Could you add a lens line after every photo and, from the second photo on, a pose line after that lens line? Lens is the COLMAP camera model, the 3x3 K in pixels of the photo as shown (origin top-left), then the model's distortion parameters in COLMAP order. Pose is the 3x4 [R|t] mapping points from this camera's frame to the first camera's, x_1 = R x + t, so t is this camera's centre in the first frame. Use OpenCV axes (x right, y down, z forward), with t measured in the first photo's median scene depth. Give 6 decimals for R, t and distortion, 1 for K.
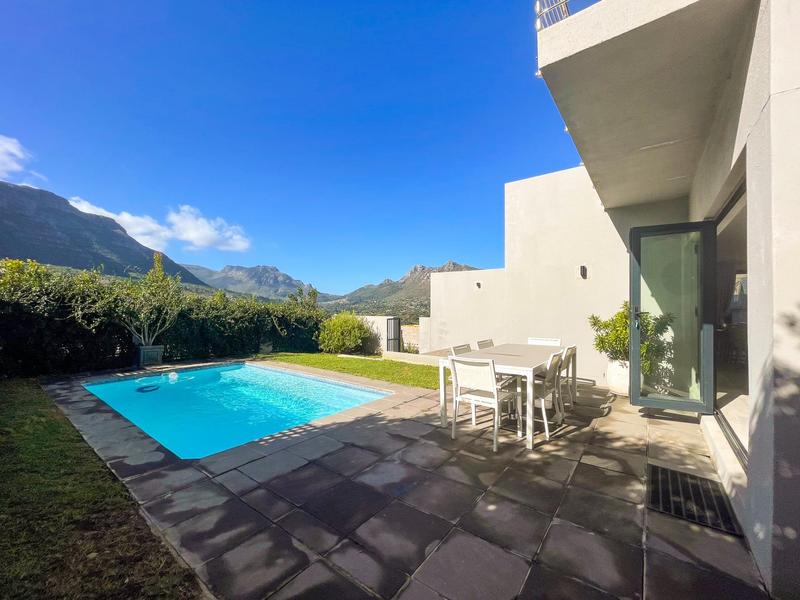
lens RADIAL K [[323.0, 0, 410.1], [0, 323.0, 307.3], [0, 0, 1]] dist [-0.004813, 0.000175]
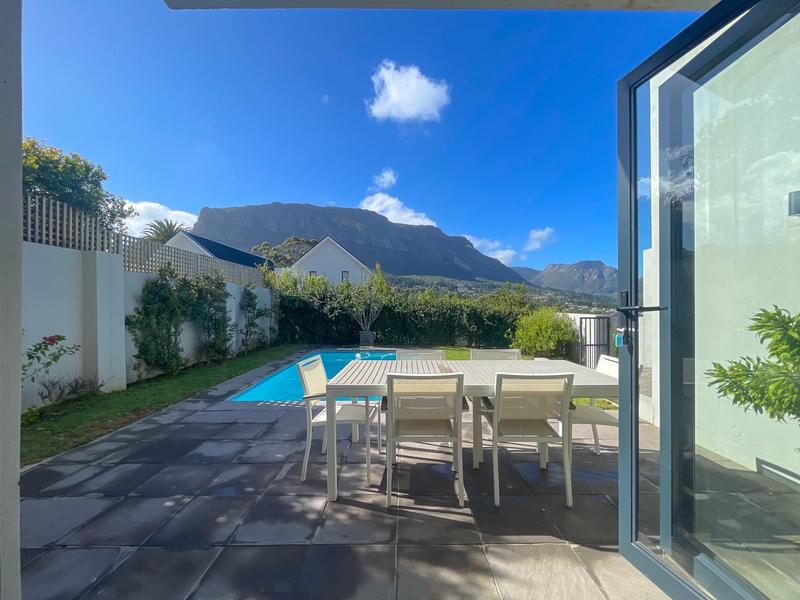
lens RADIAL K [[323.0, 0, 403.3], [0, 323.0, 301.3], [0, 0, 1]] dist [-0.004813, 0.000175]
pose [[0.615770, -0.009028, -0.787874, 0.400462], [0.002263, 0.999950, -0.009690, 0.005241], [0.787922, 0.004184, 0.615760, 0.266877]]
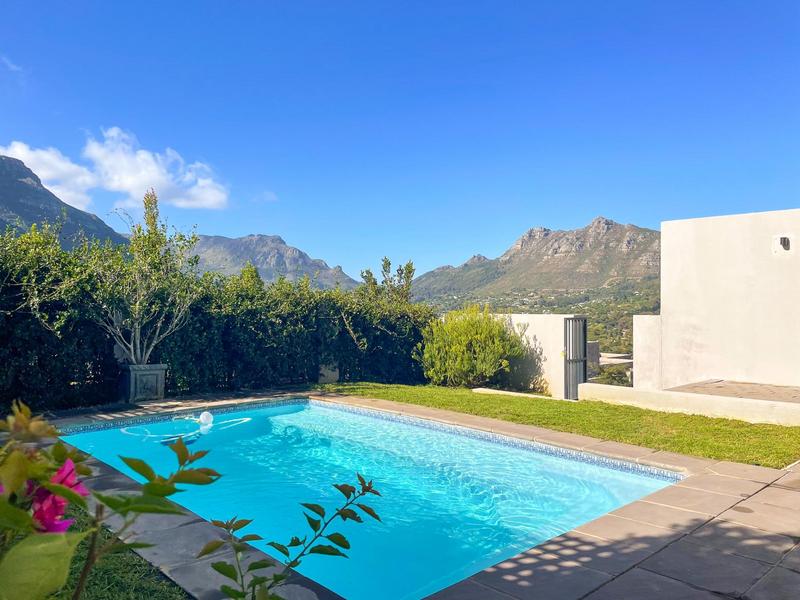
lens RADIAL K [[605.0, 0, 431.2], [0, 605.0, 300.8], [0, 0, 1]] dist [0.051494, -0.052336]
pose [[0.987495, -0.003496, -0.157609, -0.181219], [0.002025, 0.999953, -0.009497, 0.025270], [0.157635, 0.009059, 0.987456, 0.075509]]
